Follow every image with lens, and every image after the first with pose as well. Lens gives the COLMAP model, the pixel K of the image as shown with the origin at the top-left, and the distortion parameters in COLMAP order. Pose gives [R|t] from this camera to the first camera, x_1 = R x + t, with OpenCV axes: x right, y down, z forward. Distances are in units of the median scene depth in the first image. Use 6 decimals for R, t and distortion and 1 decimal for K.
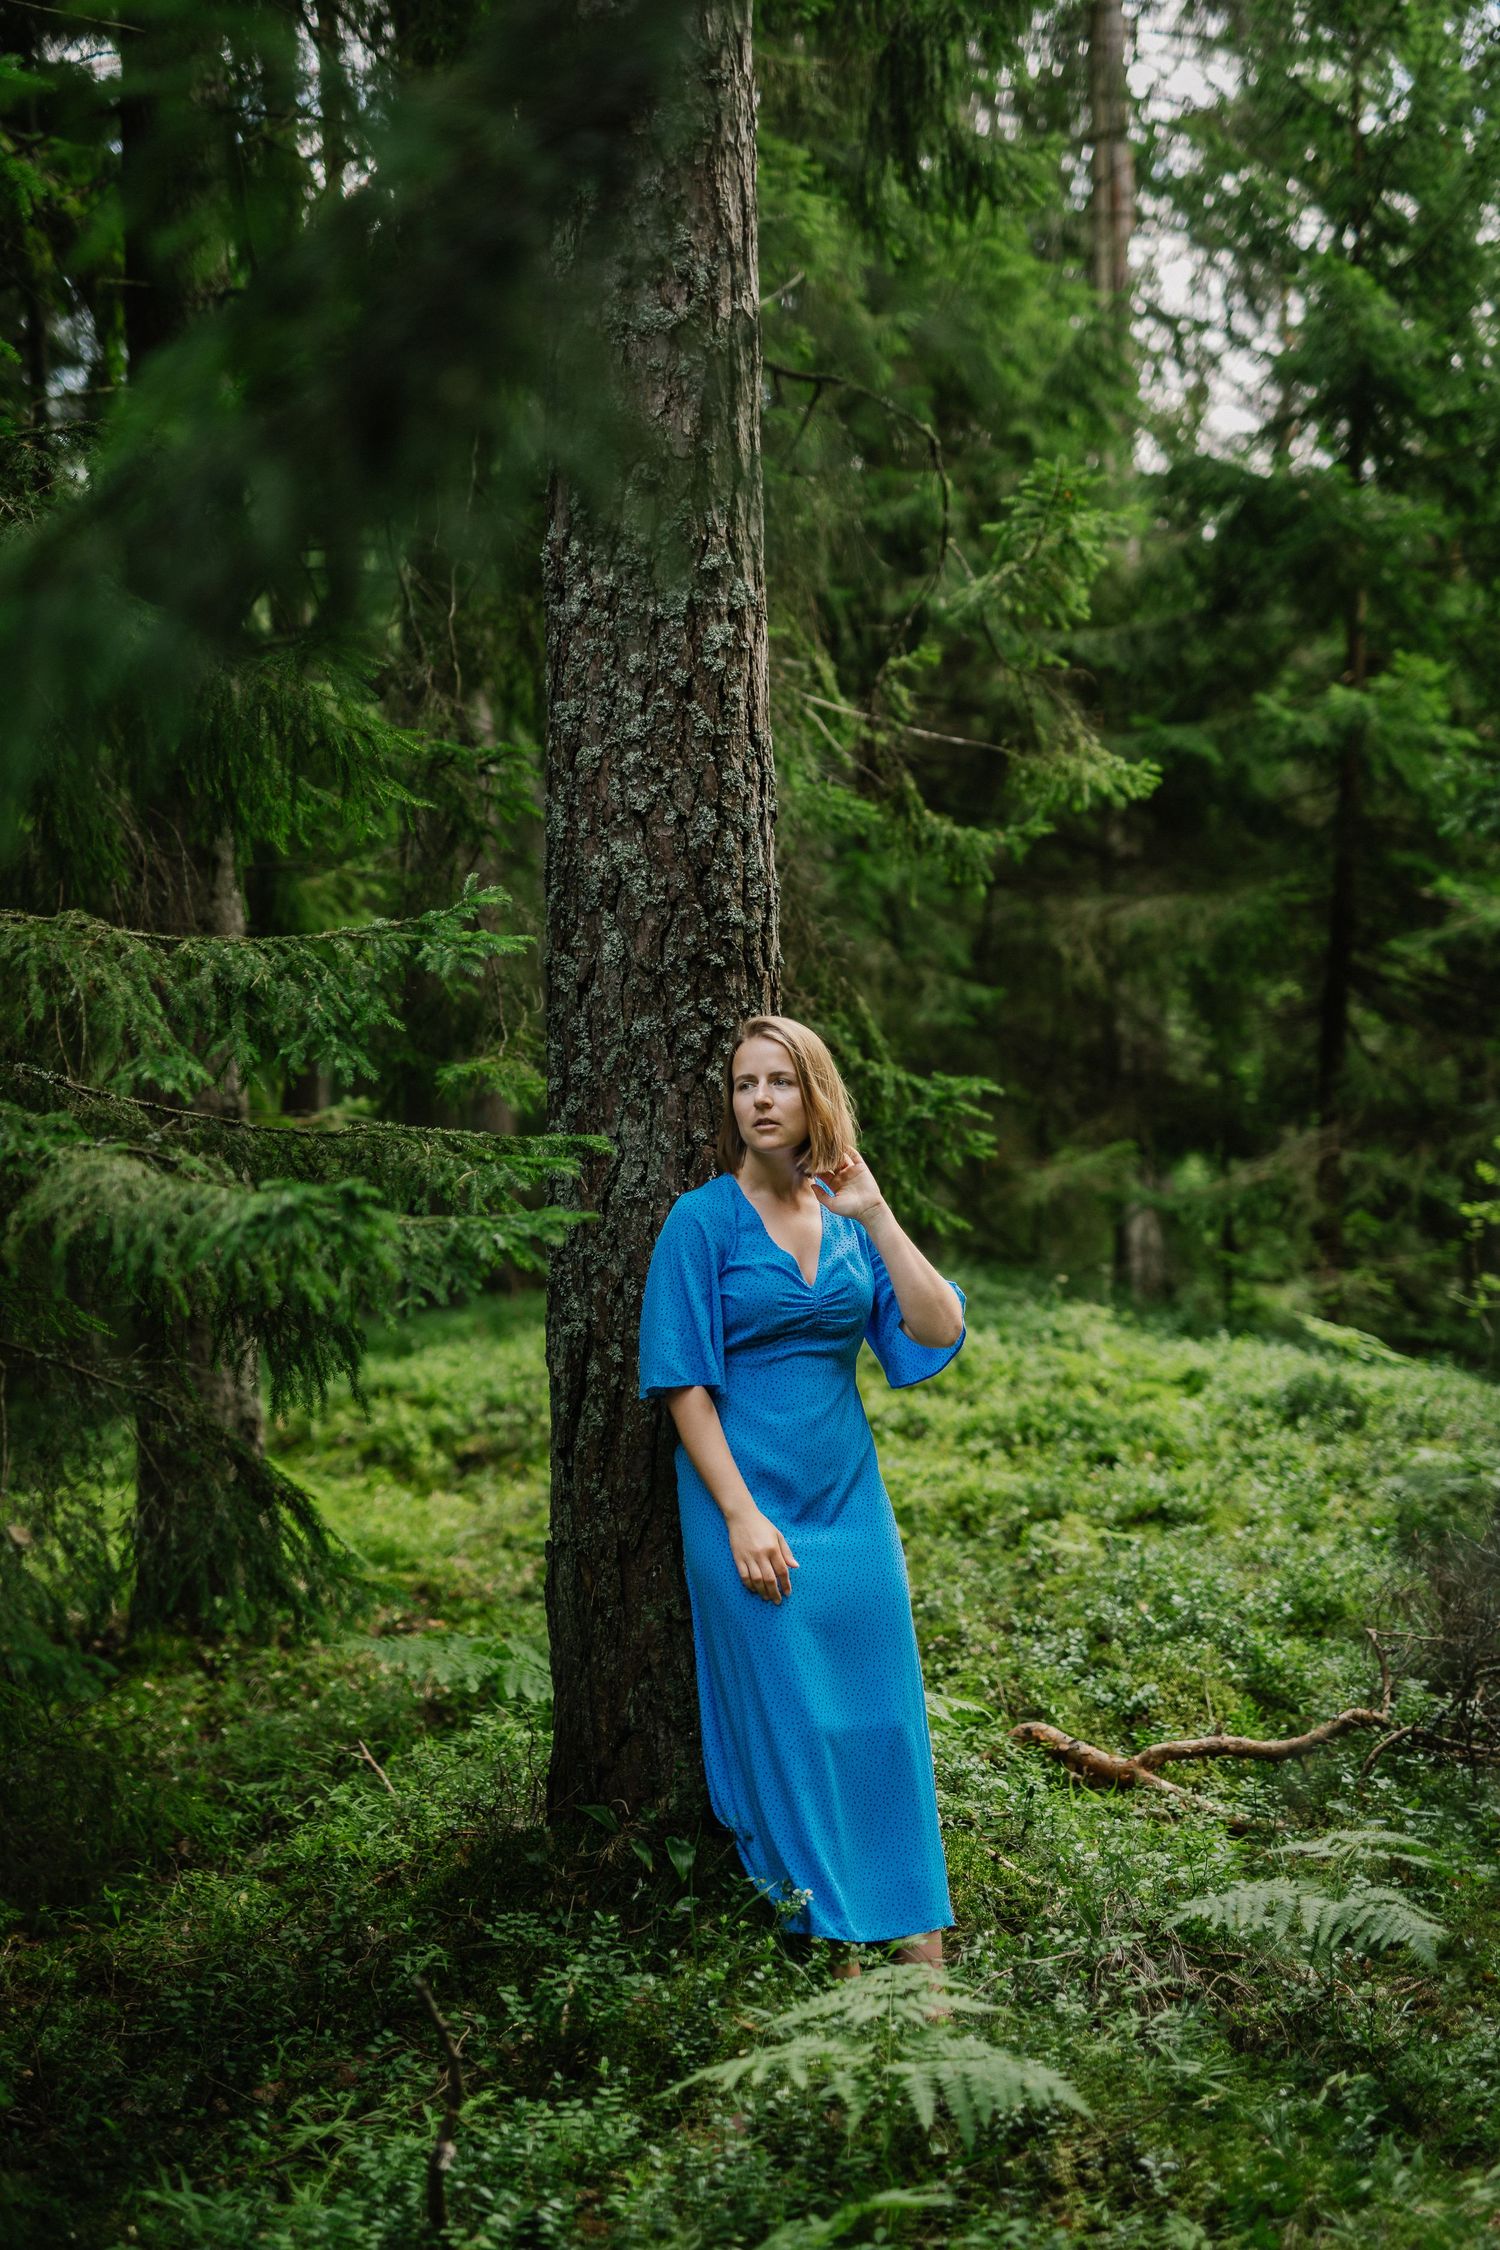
lens RADIAL K [[3173.6, 0, 746.7], [0, 3173.6, 1127.8], [0, 0, 1]] dist [-0.001920, 0.000000]
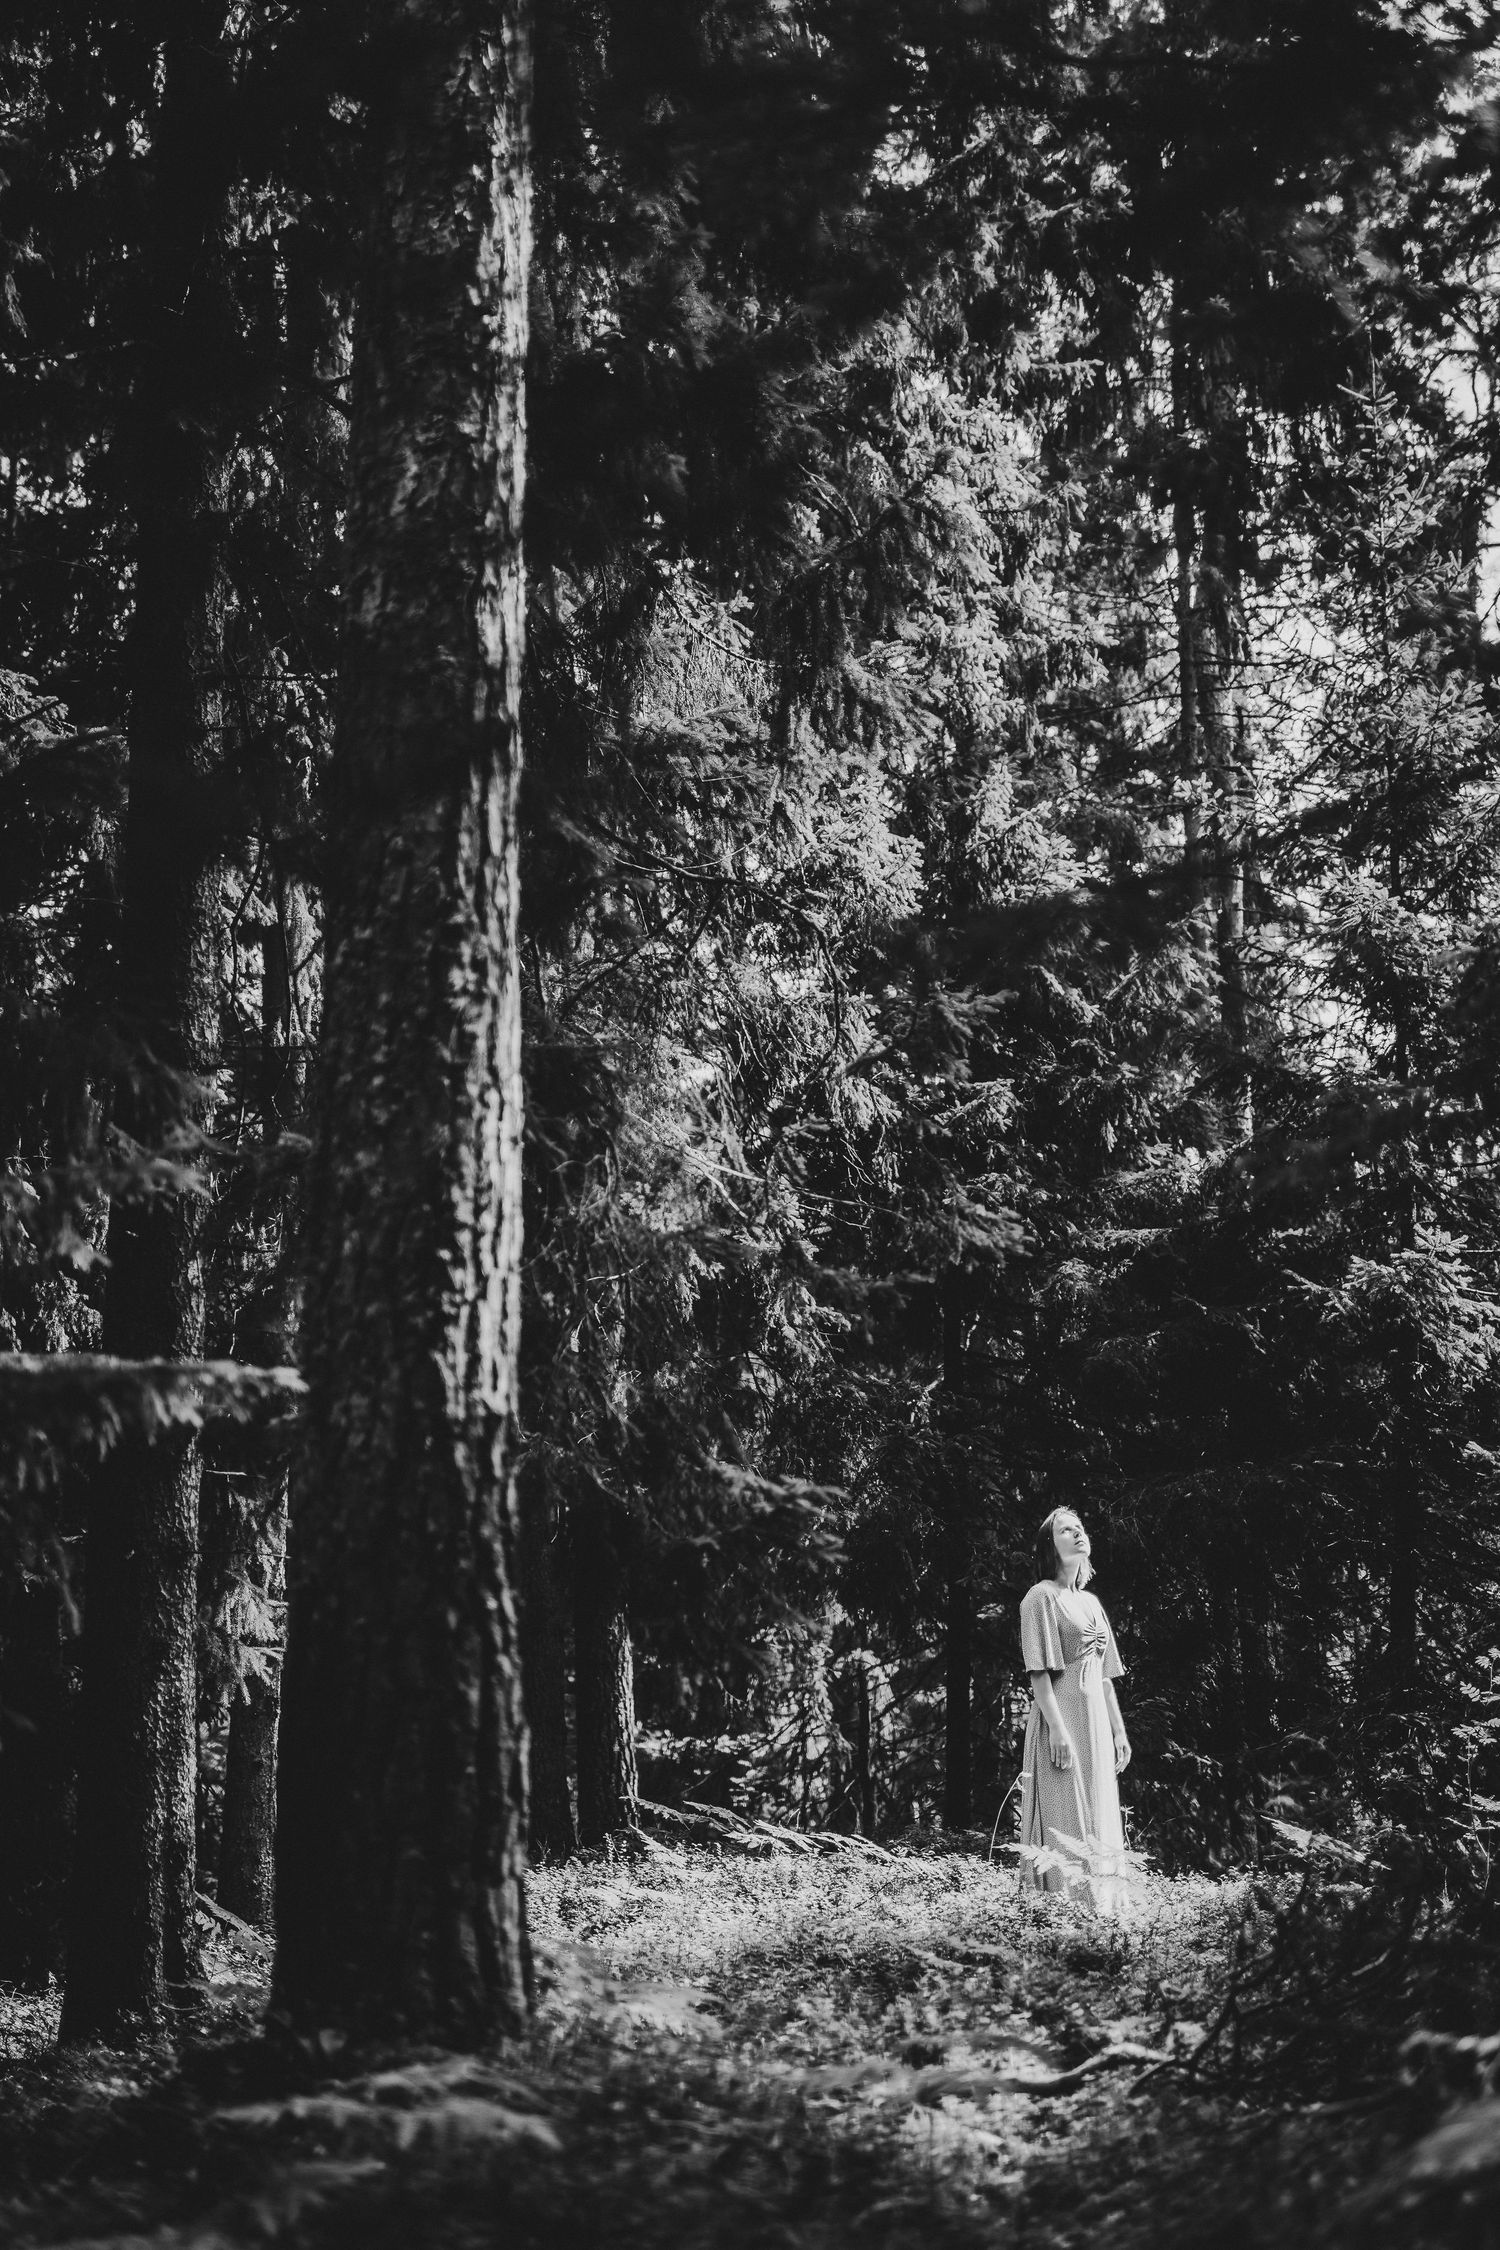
lens RADIAL K [[3173.6, 0, 752.9], [0, 3173.6, 1123.8], [0, 0, 1]] dist [-0.001920, 0.000000]
pose [[0.995000, -0.012812, -0.099046, 0.207508], [-0.012056, 0.969075, -0.246471, 0.174424], [0.099141, 0.246433, 0.964076, -0.078370]]
